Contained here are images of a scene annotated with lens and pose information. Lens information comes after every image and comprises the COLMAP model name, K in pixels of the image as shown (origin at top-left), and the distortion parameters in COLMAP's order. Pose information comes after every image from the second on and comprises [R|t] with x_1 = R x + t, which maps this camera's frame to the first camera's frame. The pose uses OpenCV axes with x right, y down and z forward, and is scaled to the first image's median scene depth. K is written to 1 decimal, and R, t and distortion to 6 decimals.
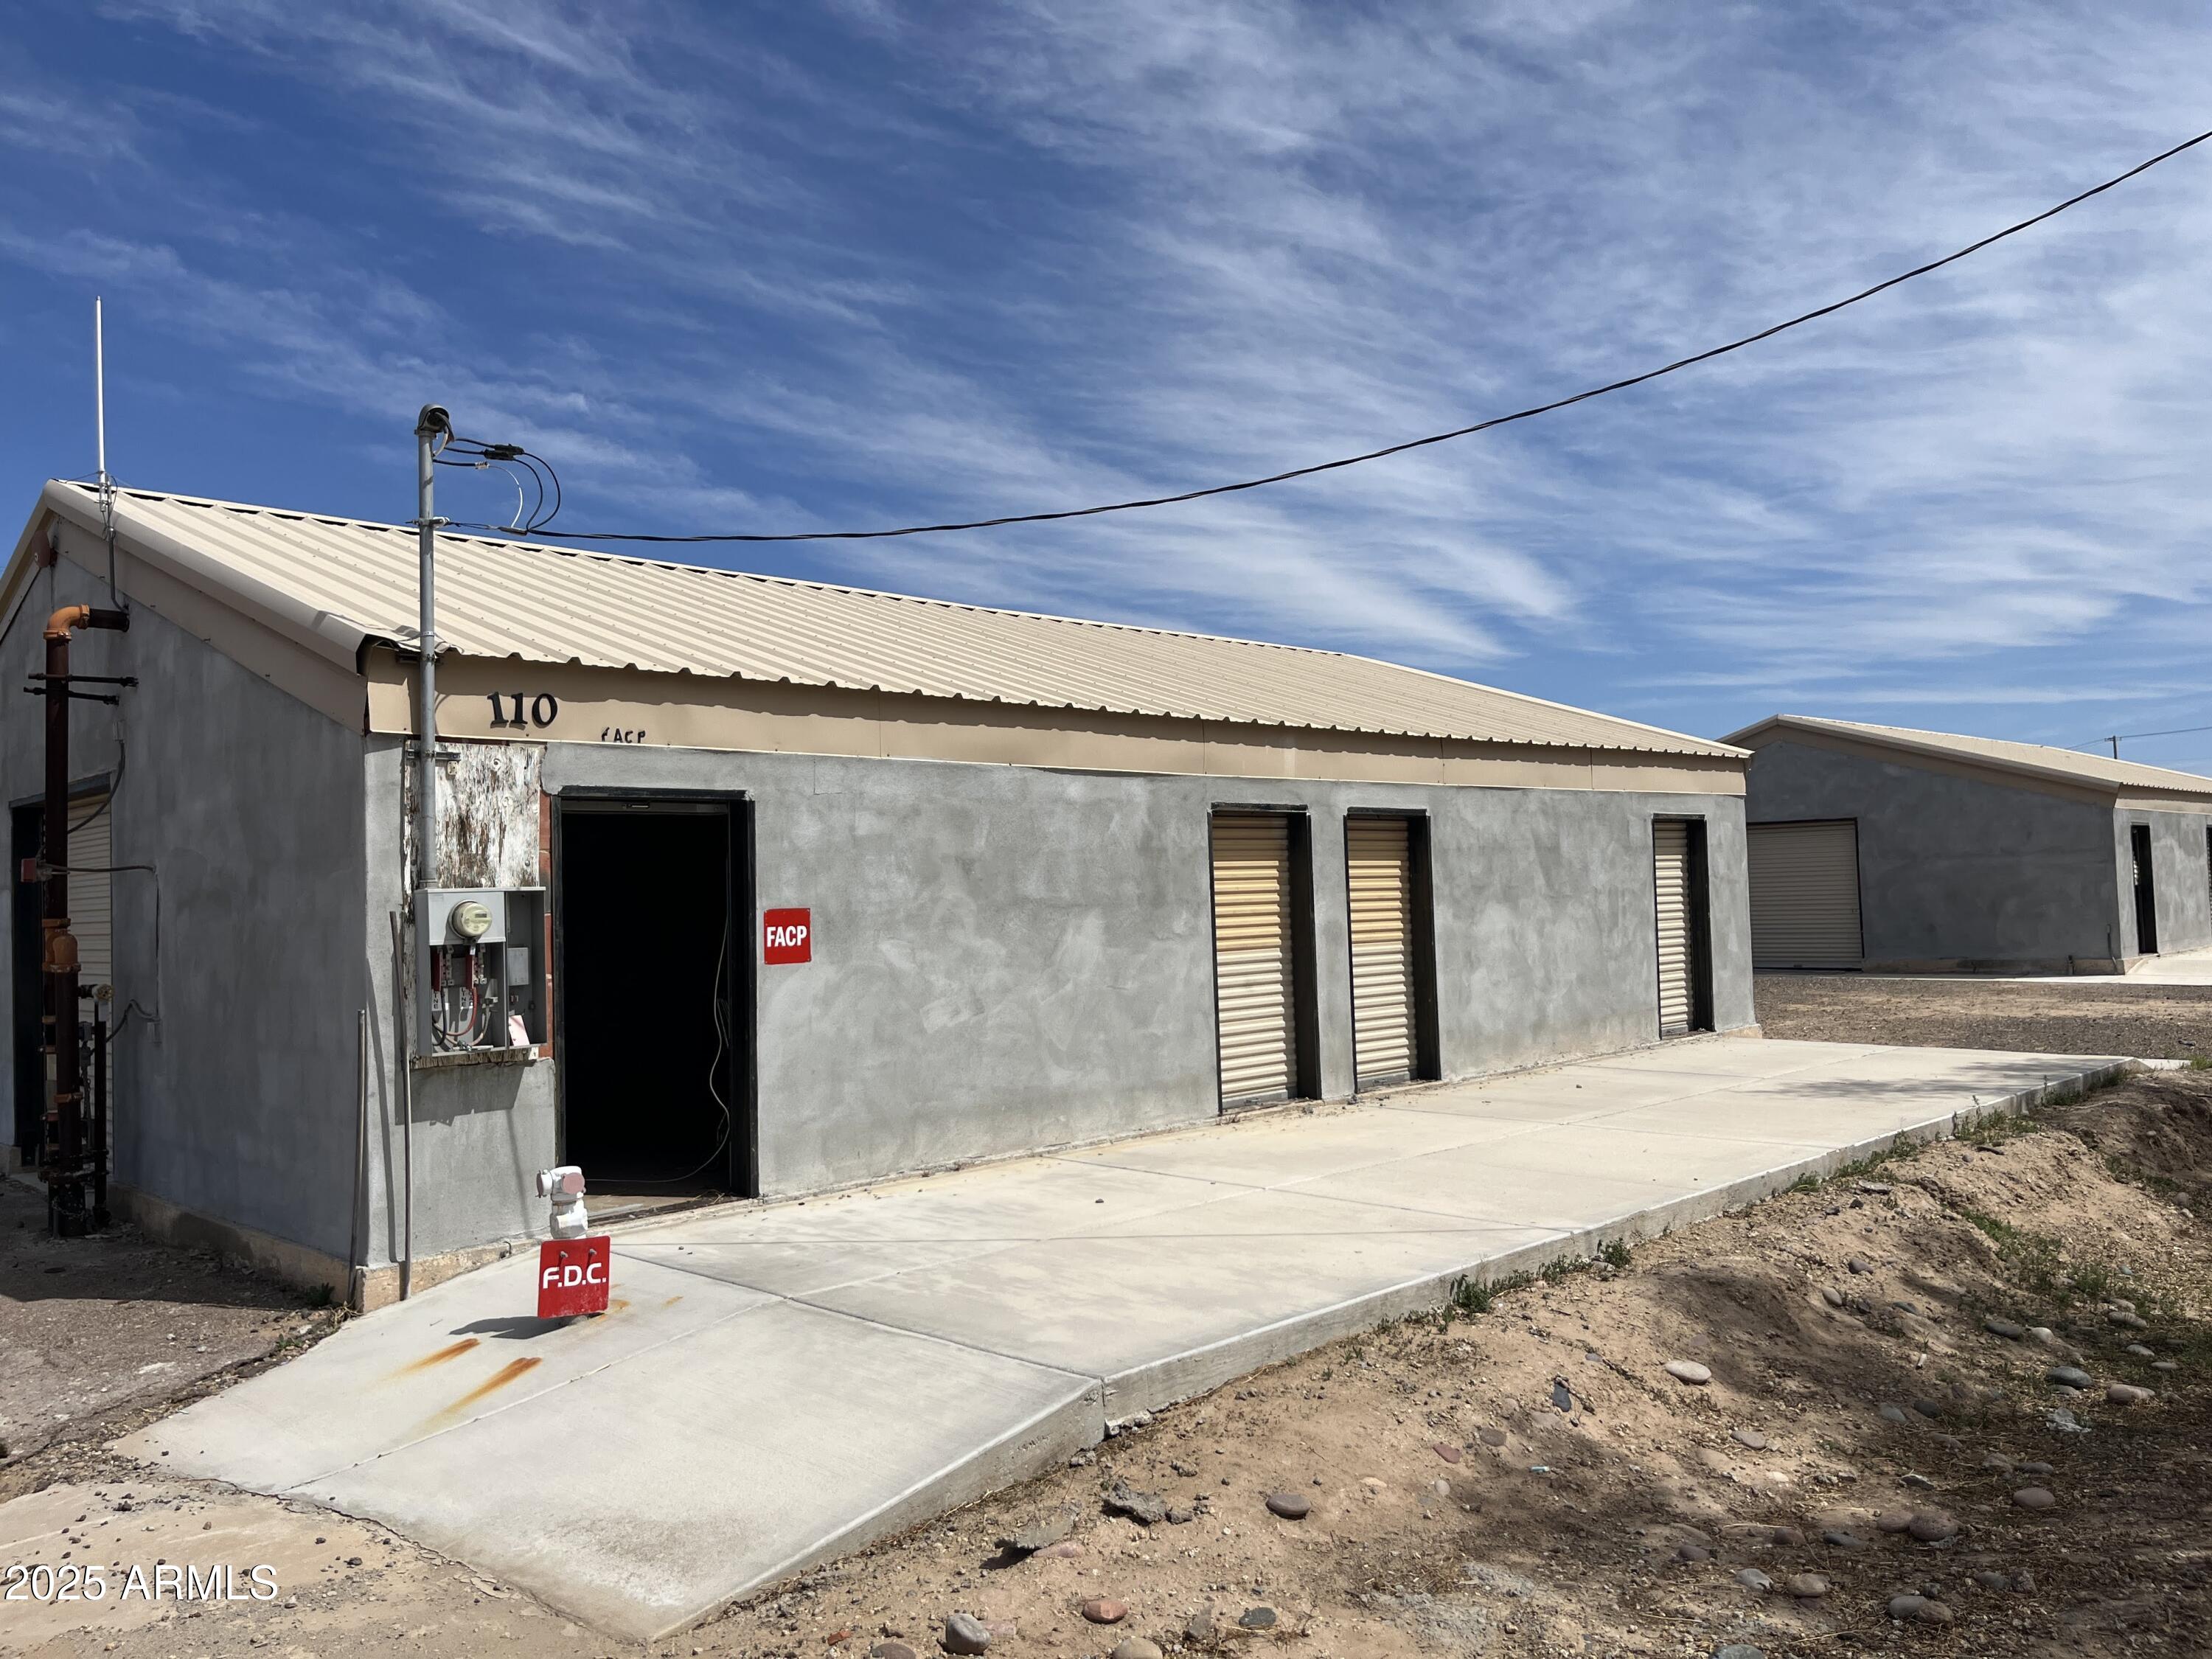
lens RADIAL K [[1647.4, 0, 1106.0], [0, 1647.4, 829.5], [0, 0, 1]] dist [0.060679, -0.000004]
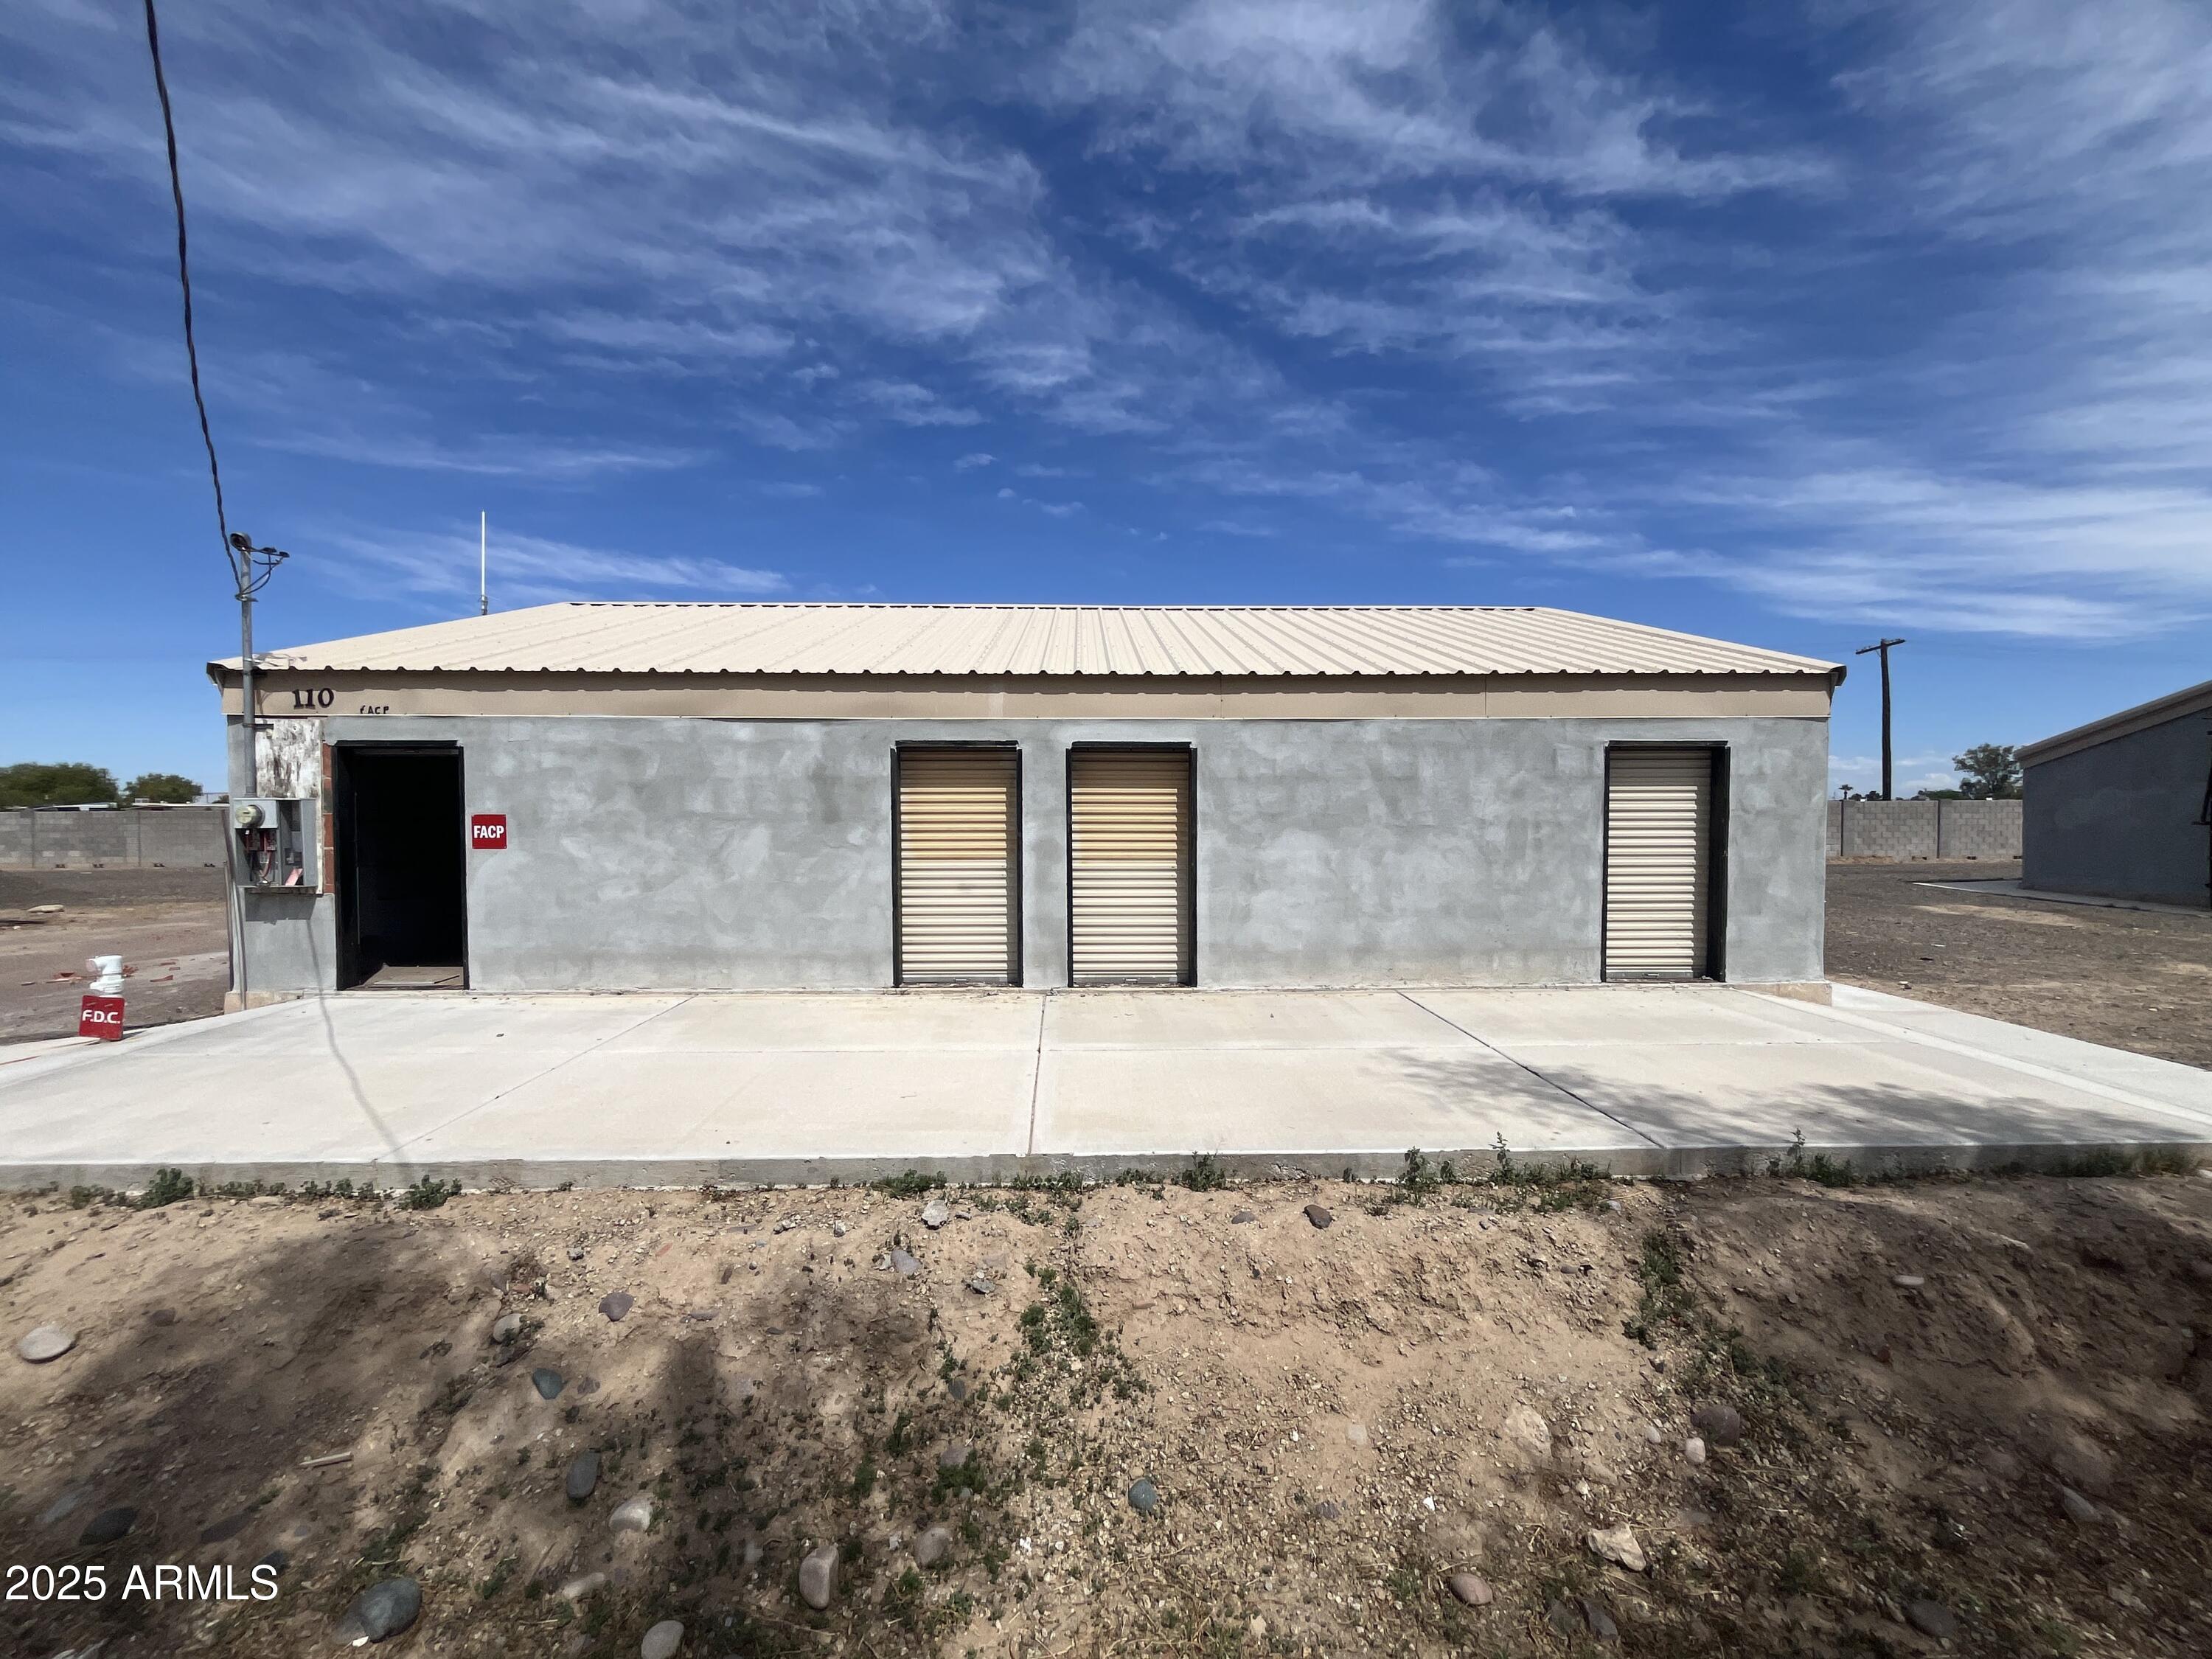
lens RADIAL K [[883.4, 0, 1106.0], [0, 883.4, 829.5], [0, 0, 1]] dist [0.000102, -0.000073]
pose [[0.730610, 0.042219, -0.681489, 0.701080], [0.005987, 0.997652, 0.068225, 0.006804], [0.682769, -0.053926, 0.728641, 0.672495]]
